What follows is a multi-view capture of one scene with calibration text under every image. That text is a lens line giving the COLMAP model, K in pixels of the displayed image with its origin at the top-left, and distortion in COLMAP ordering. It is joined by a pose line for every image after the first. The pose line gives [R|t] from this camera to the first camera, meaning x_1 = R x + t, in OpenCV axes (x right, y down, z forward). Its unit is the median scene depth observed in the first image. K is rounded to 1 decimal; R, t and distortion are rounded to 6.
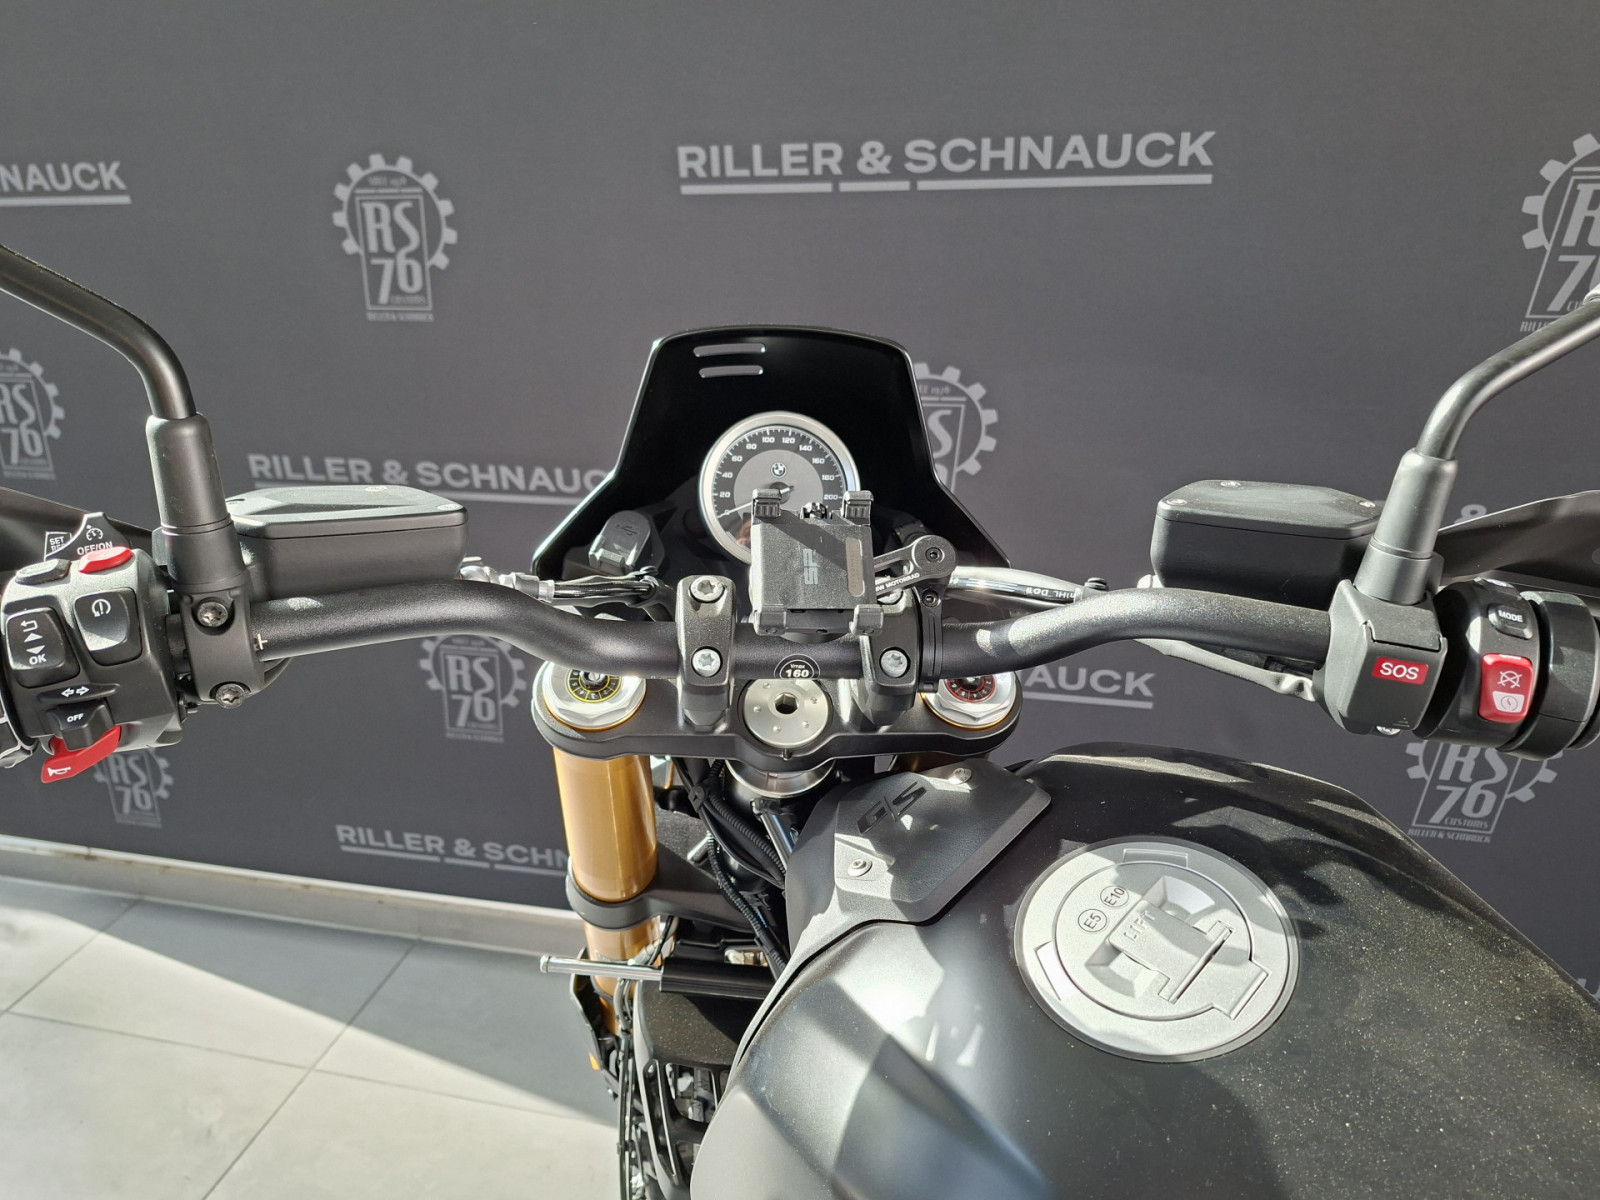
lens RADIAL K [[1080.8, 0, 800.0], [0, 1080.8, 600.0], [0, 0, 1]] dist [0.069102, -0.092970]
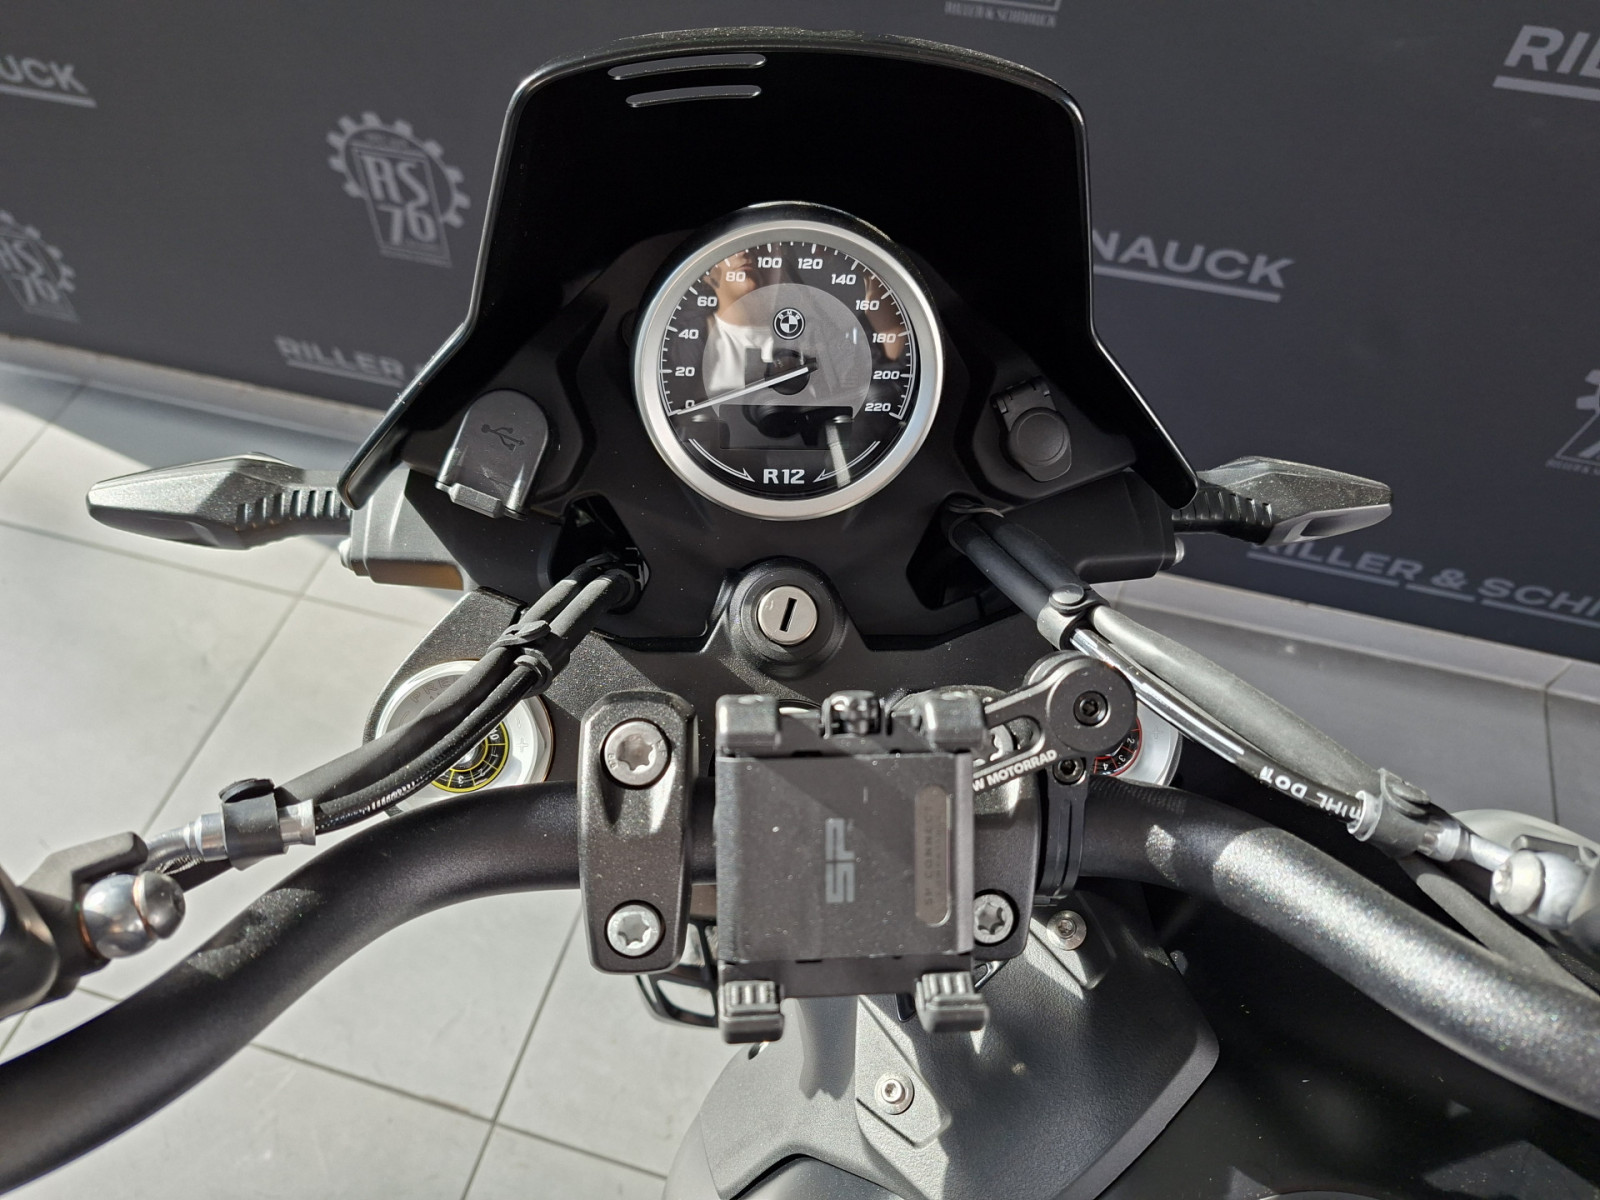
lens RADIAL K [[1127.5, 0, 800.0], [0, 1127.5, 600.0], [0, 0, 1]] dist [-0.003223, 0.000535]
pose [[0.999275, 0.037918, -0.003328, -0.007726], [-0.030739, 0.855455, 0.516965, -0.286033], [0.022449, -0.516488, 0.856000, 0.478976]]
